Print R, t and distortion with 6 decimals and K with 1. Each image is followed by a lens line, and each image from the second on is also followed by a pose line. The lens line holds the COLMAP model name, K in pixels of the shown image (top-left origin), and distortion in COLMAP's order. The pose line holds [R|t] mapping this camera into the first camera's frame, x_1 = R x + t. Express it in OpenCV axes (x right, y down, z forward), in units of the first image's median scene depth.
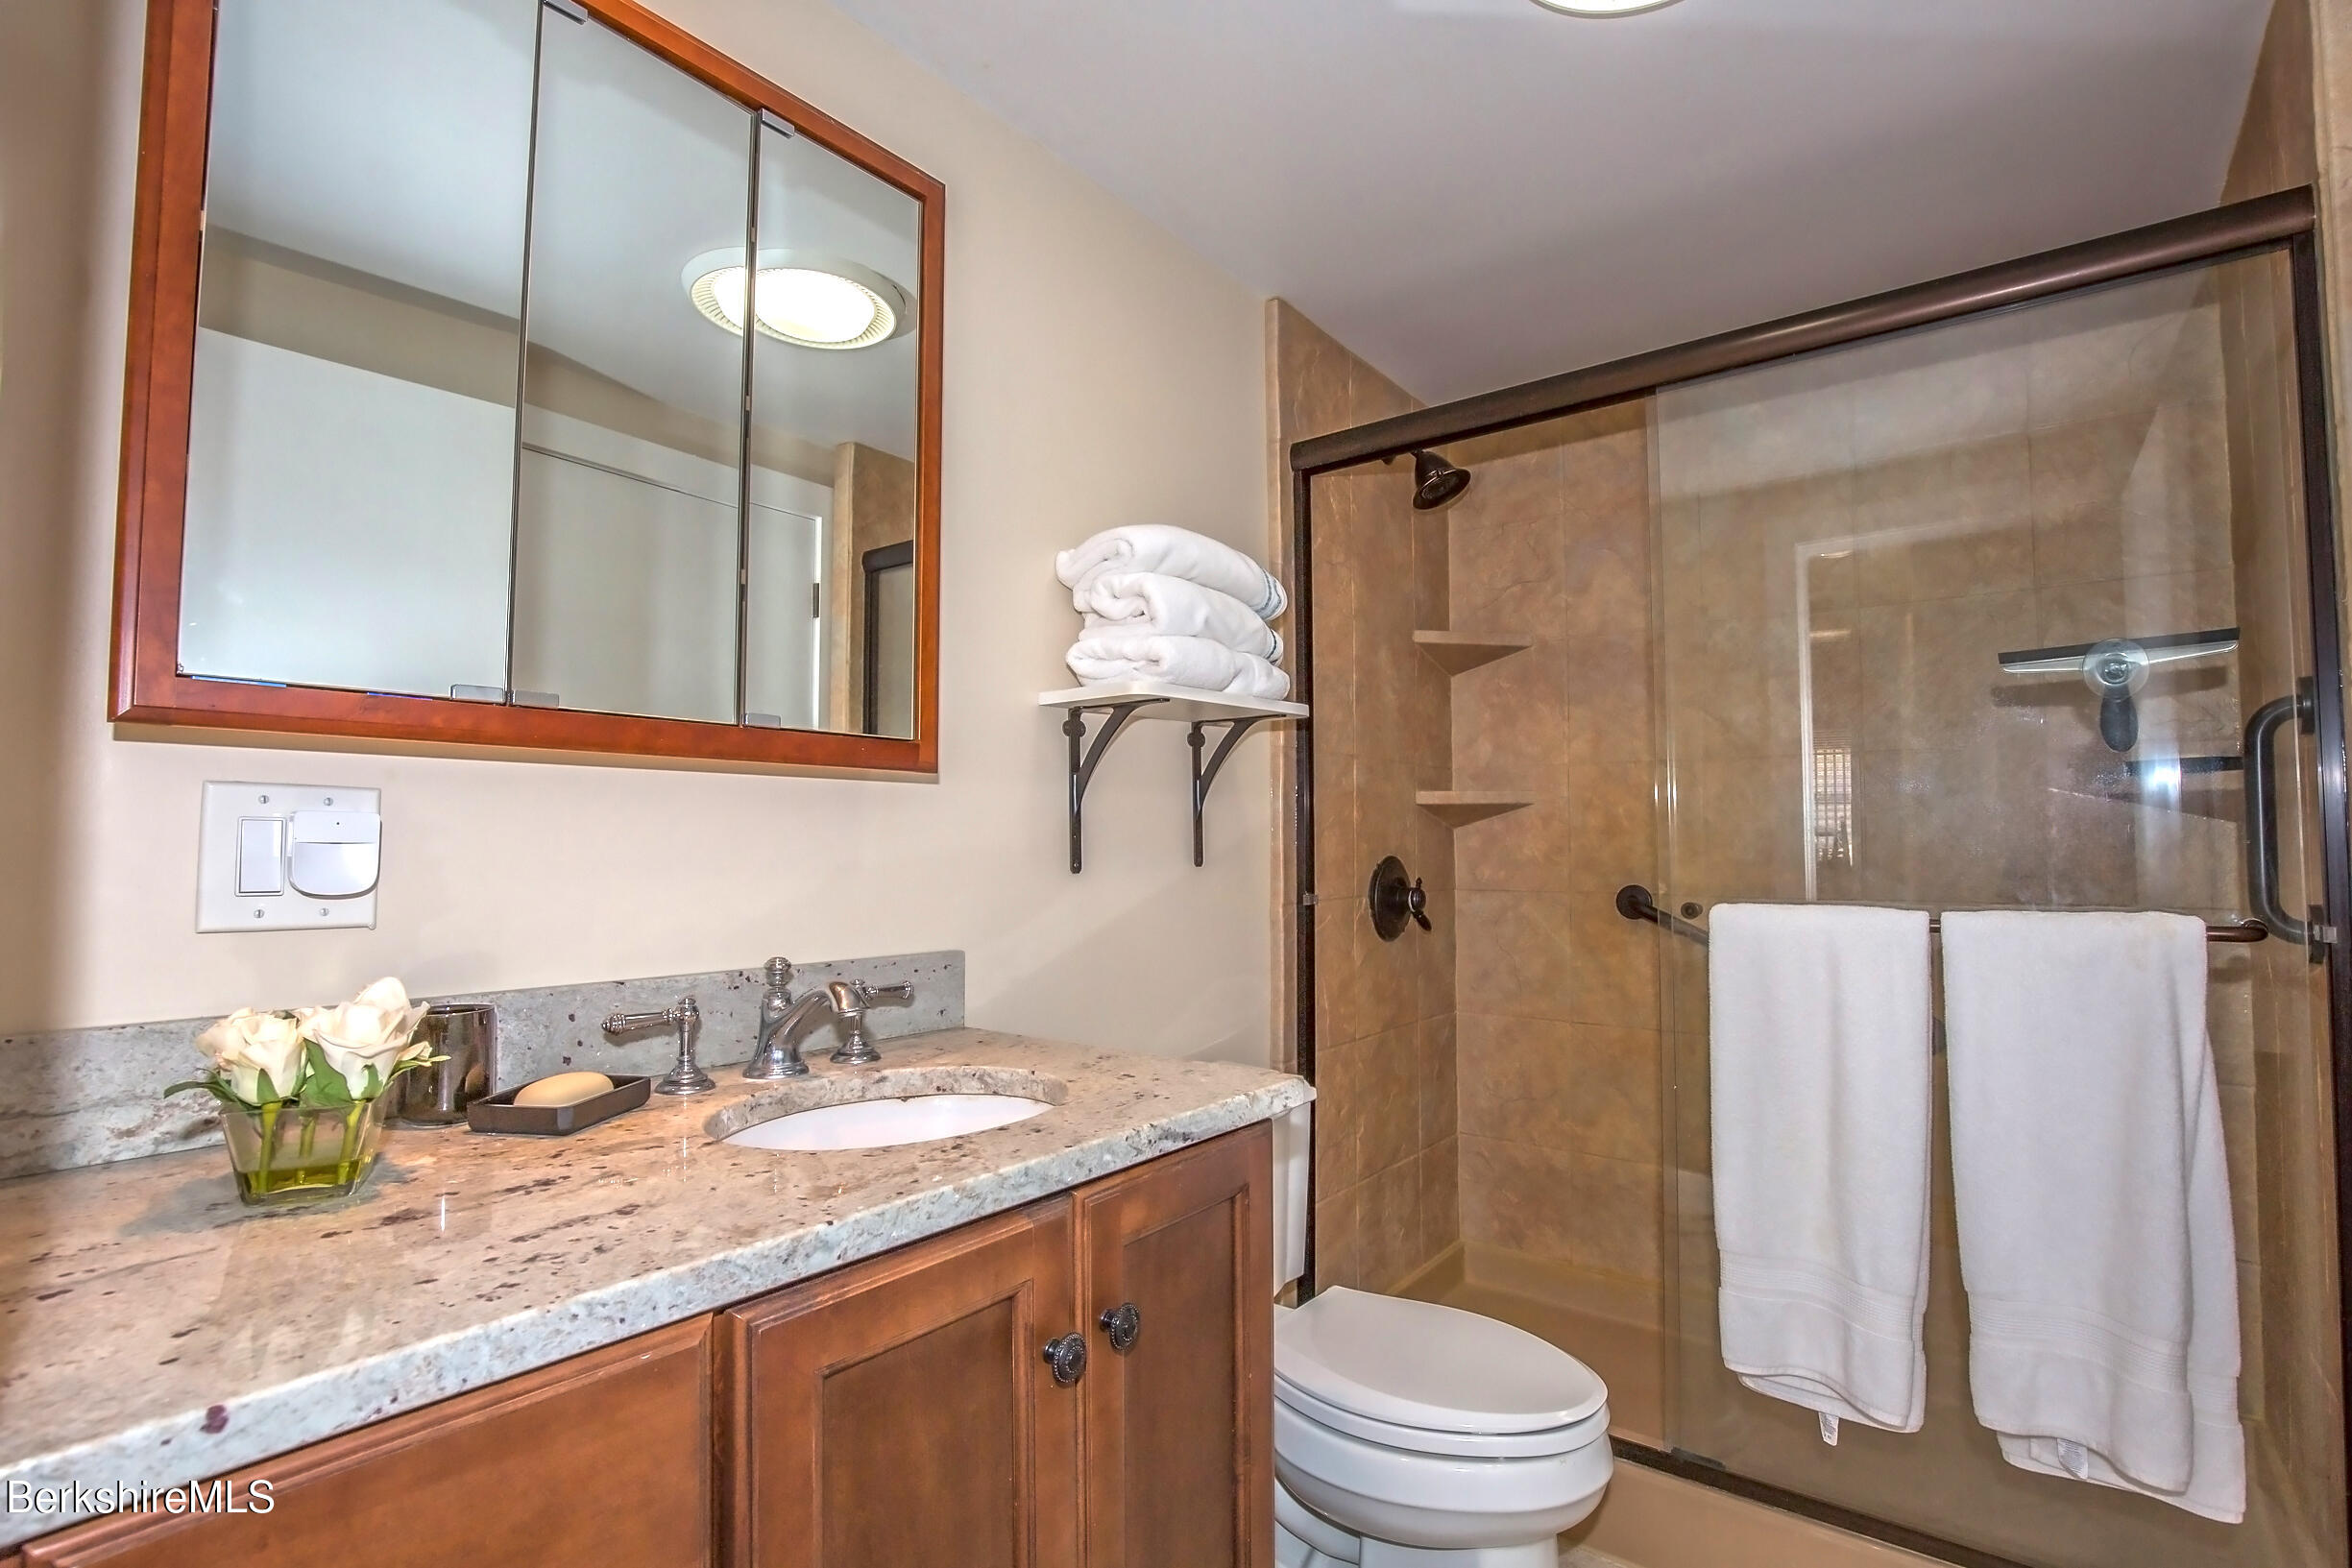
lens RADIAL K [[1100.0, 0, 1196.5], [0, 1100.0, 789.5], [0, 0, 1]] dist [-0.027134, 0.001713]
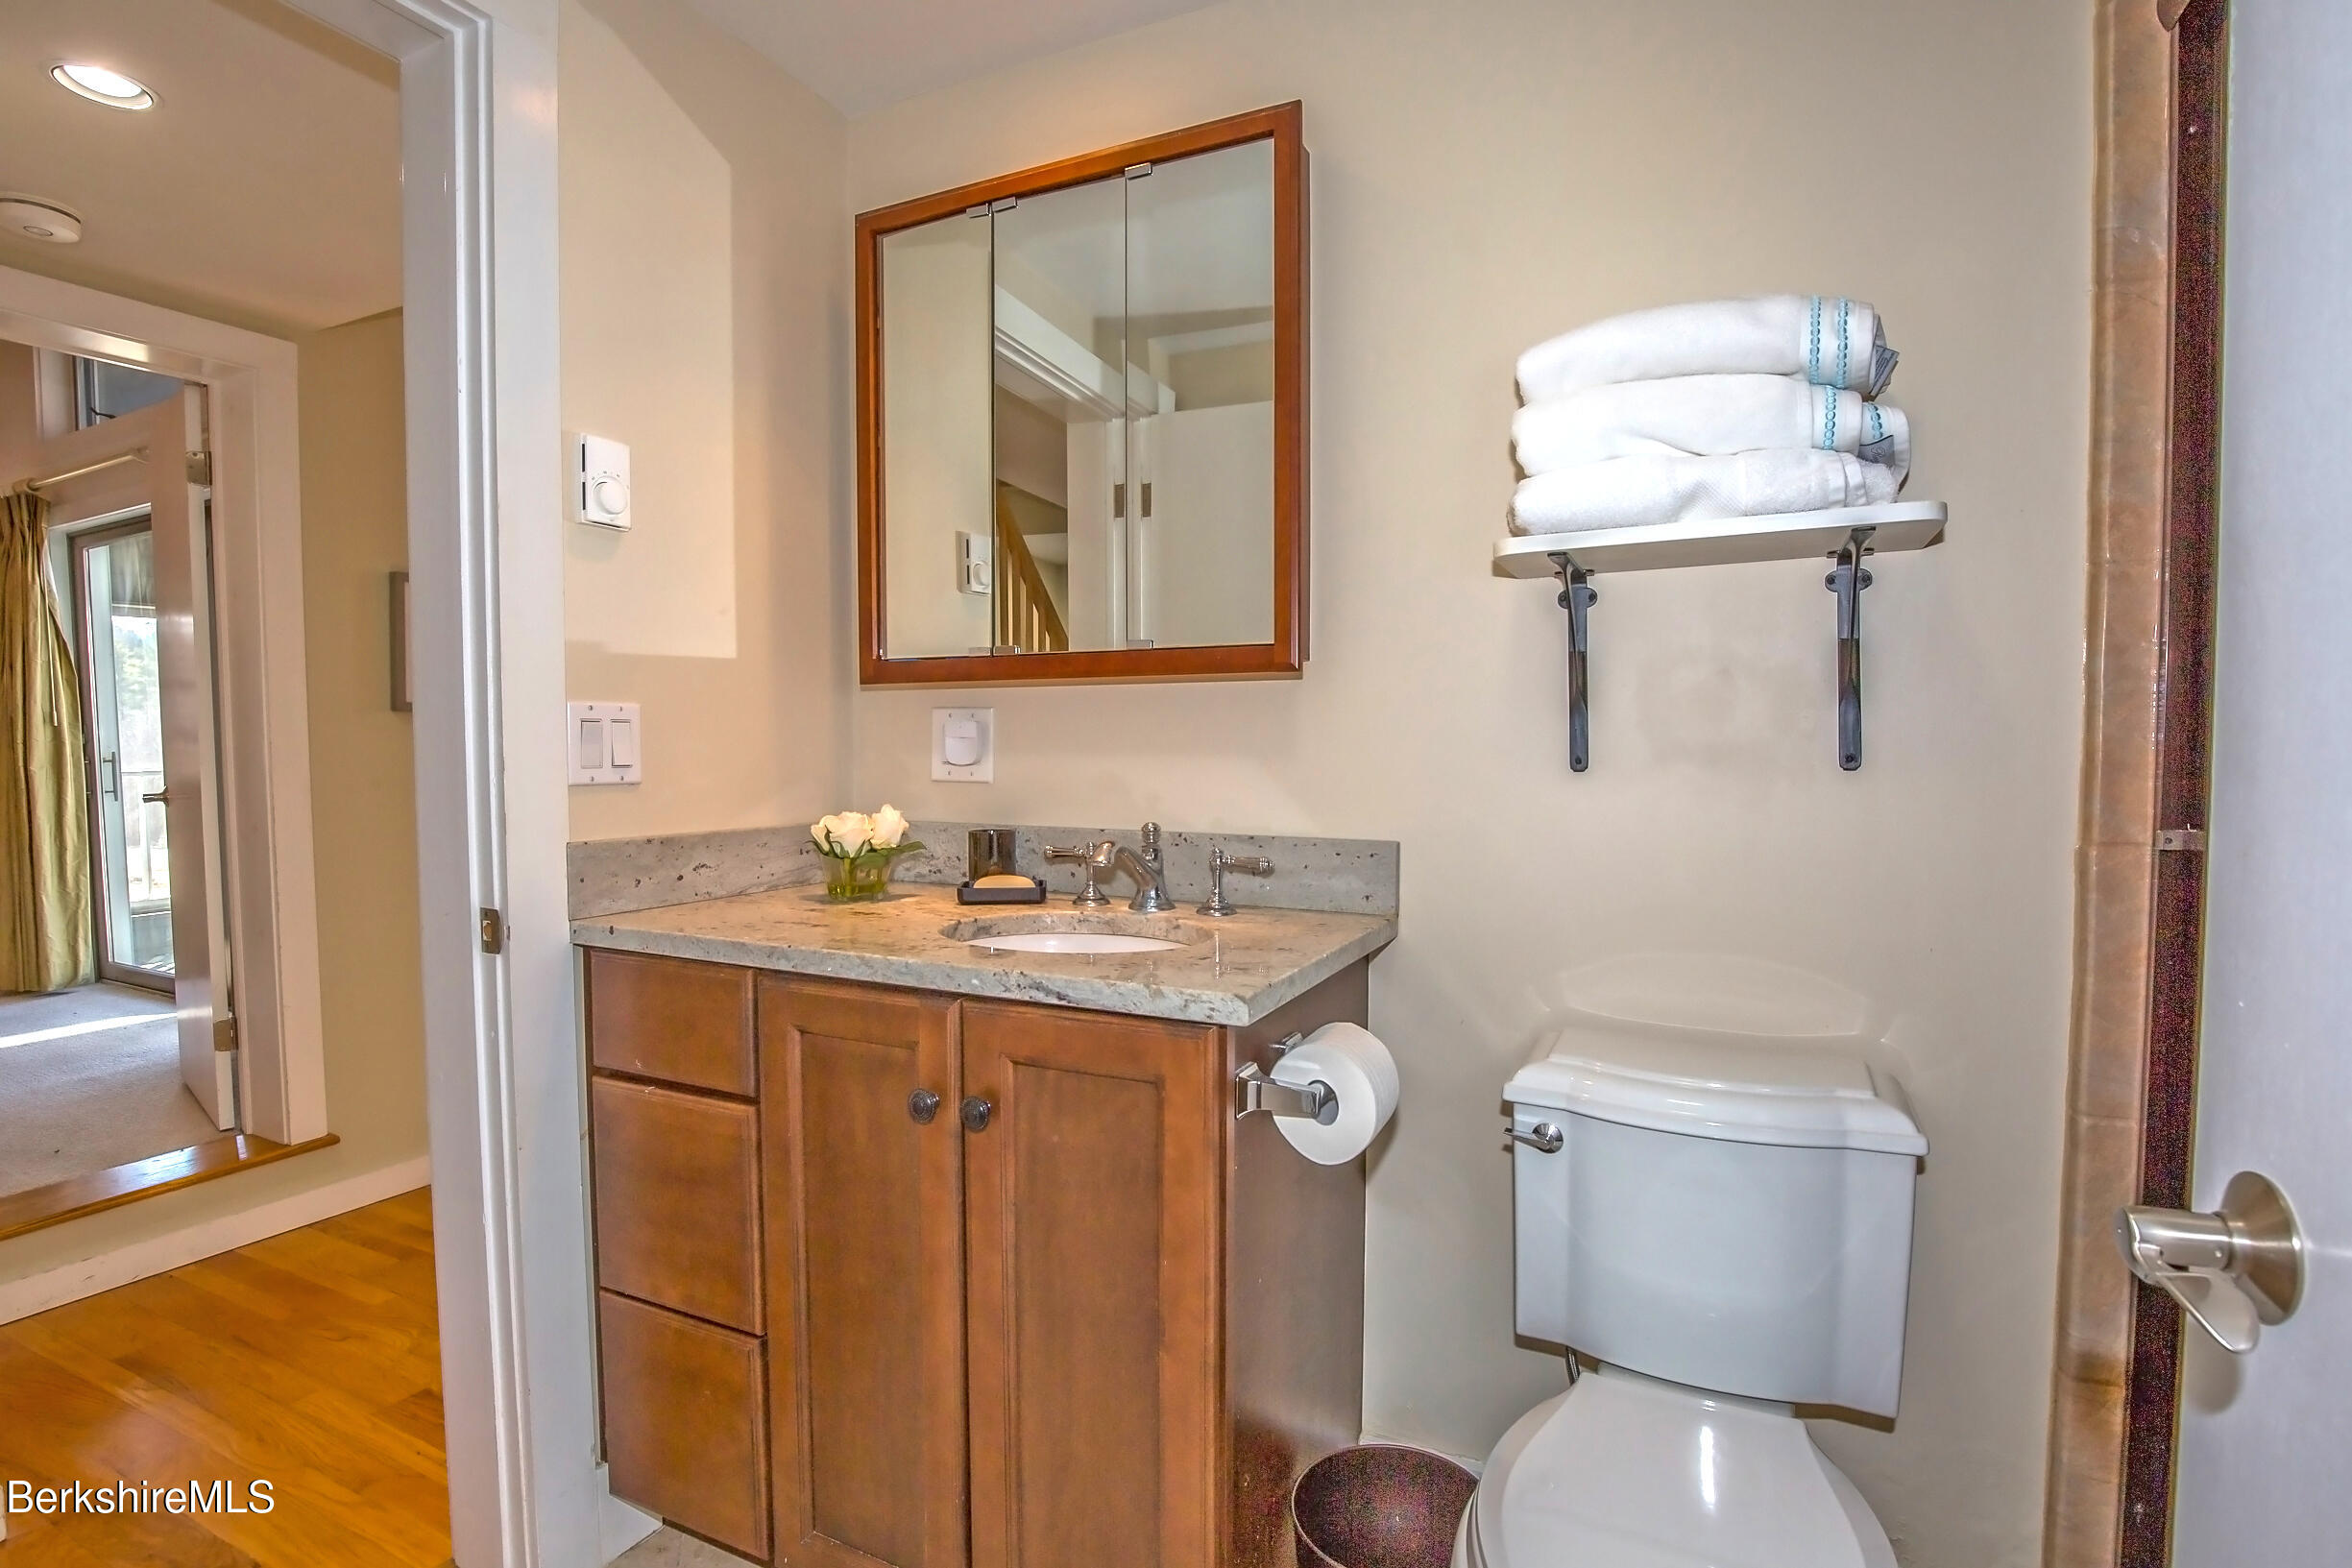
lens RADIAL K [[1100.0, 0, 1196.5], [0, 1100.0, 789.5], [0, 0, 1]] dist [-0.027134, 0.001713]
pose [[0.219038, 0.039861, -0.974902, 0.660814], [0.046134, 0.997625, 0.051155, 0.034566], [0.974625, -0.056181, 0.216678, 0.545884]]
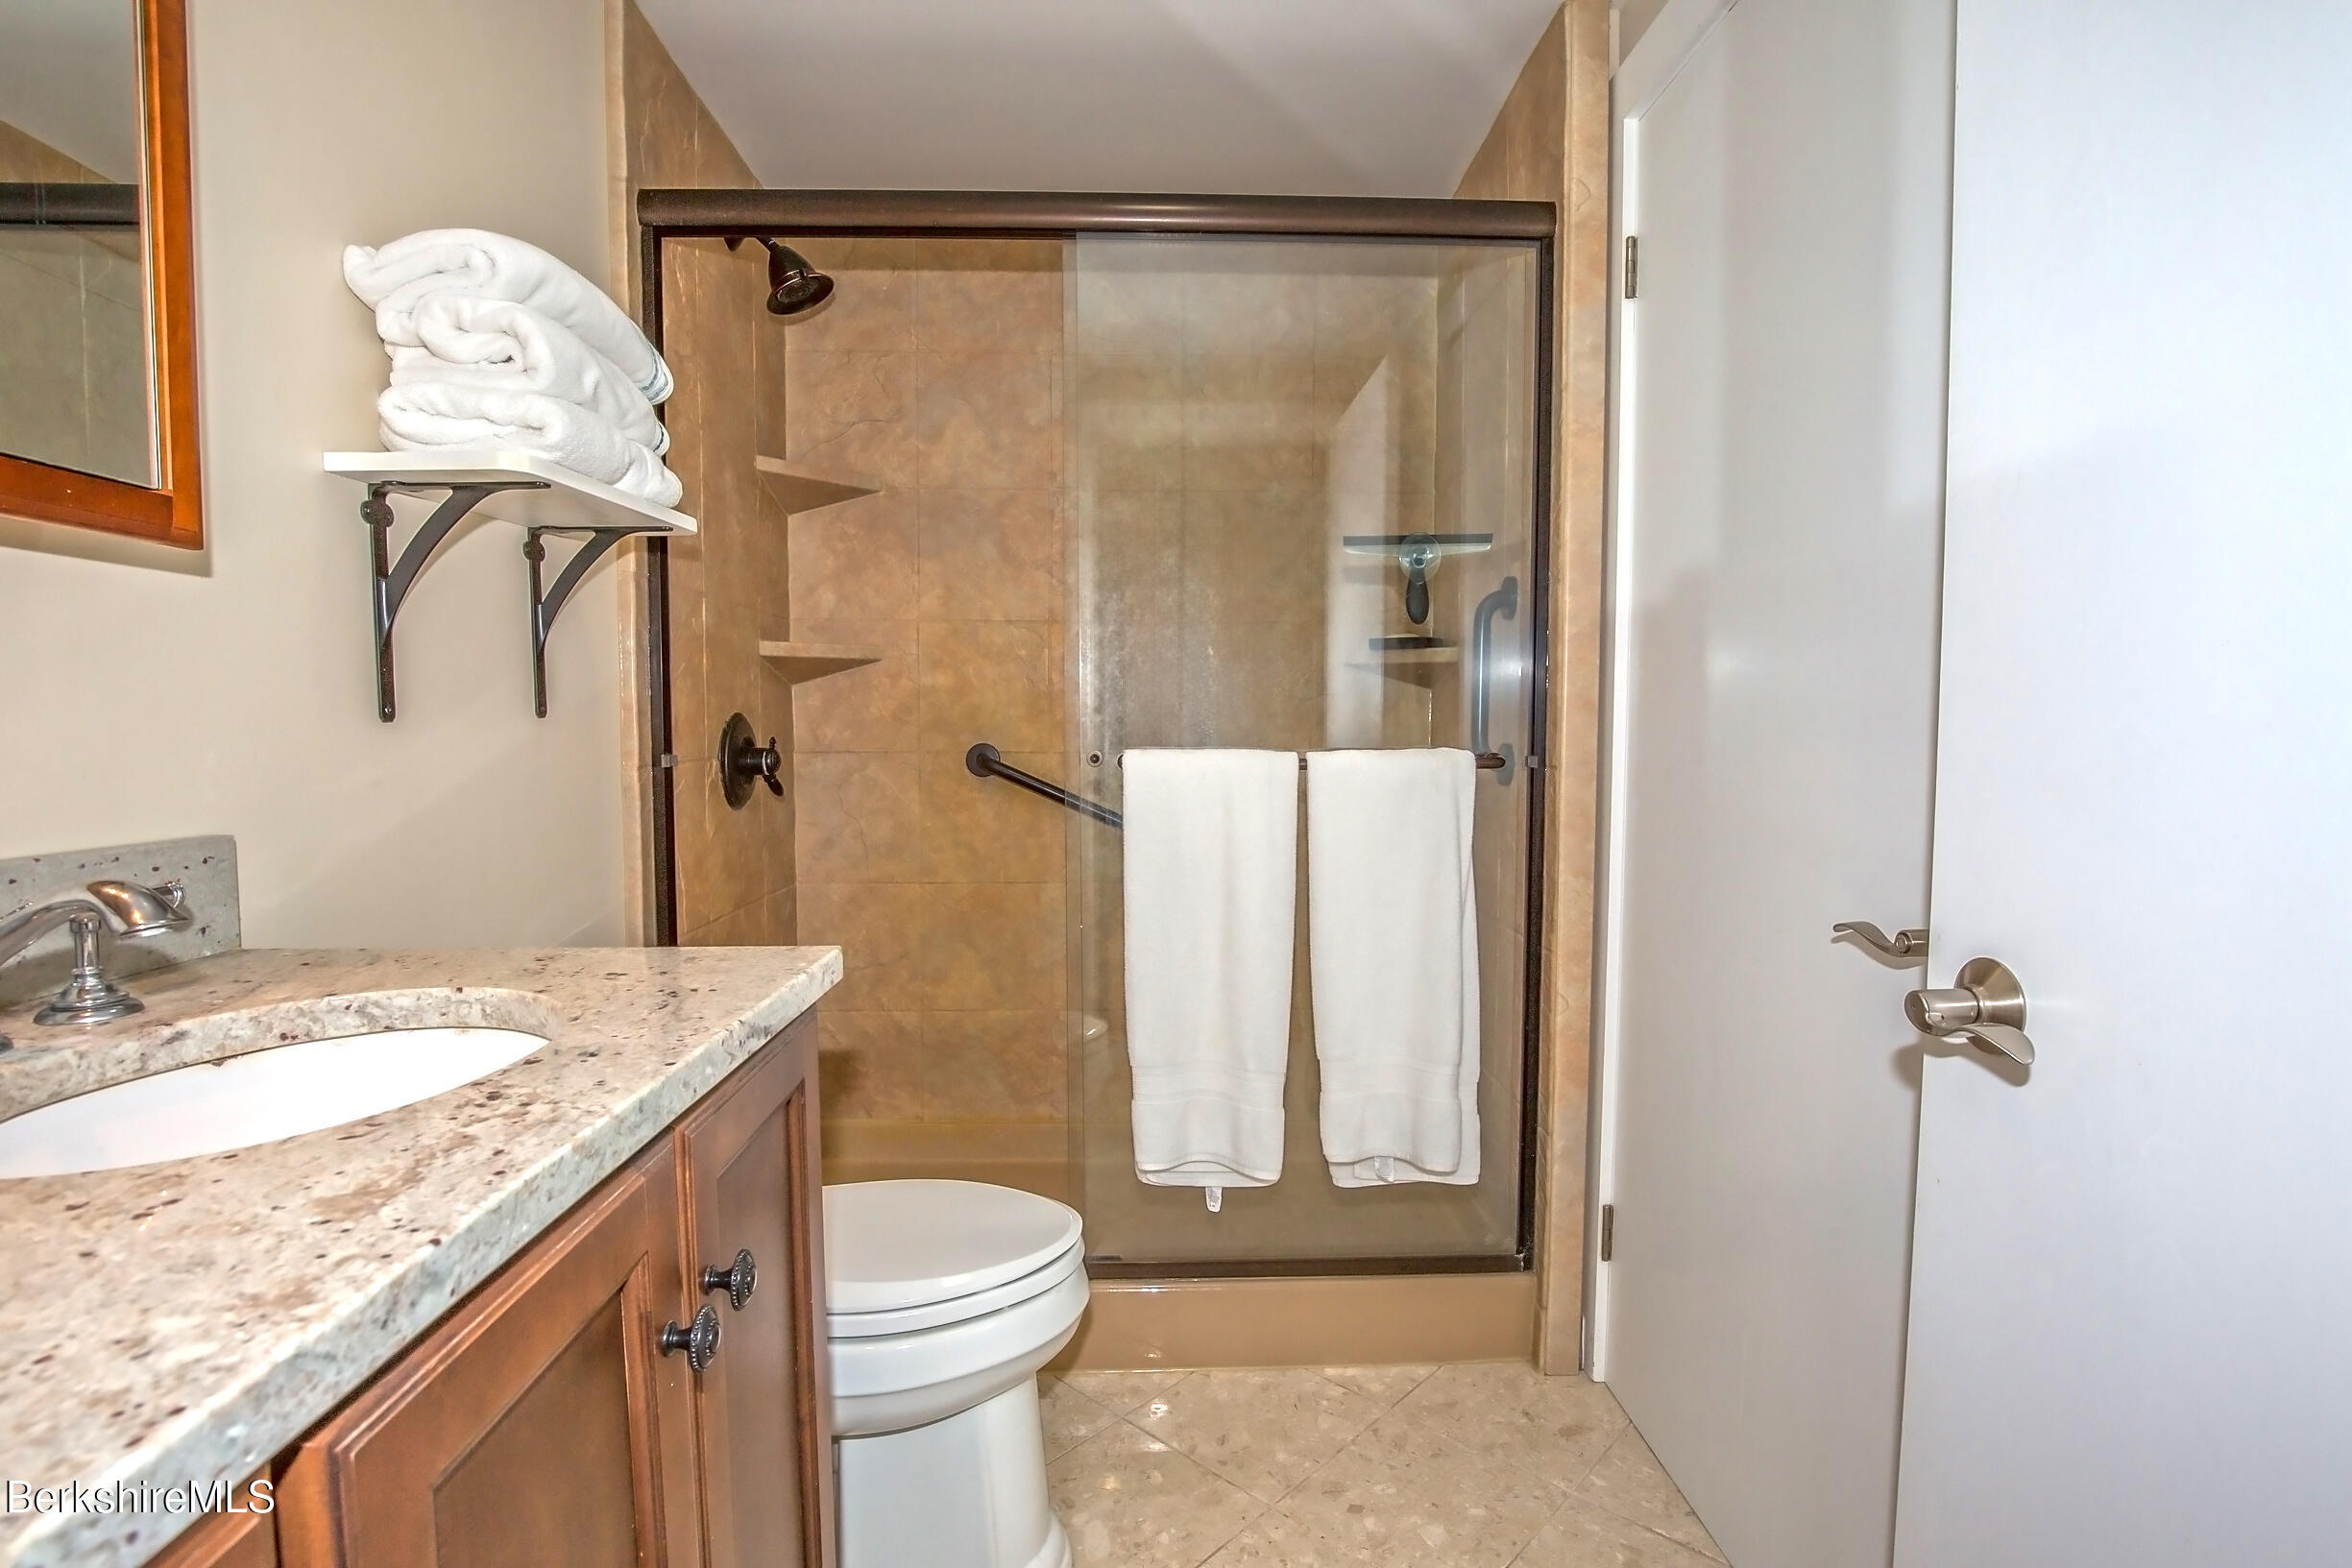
lens RADIAL K [[1117.6, 0, 1176.0], [0, 1117.6, 784.0], [0, 0, 1]] dist [-0.028802, 0.007484]
pose [[0.773239, -0.034213, 0.633191, -0.169560], [-0.031614, 0.995222, 0.092381, 0.034730], [-0.633326, -0.091451, 0.768463, 0.131920]]
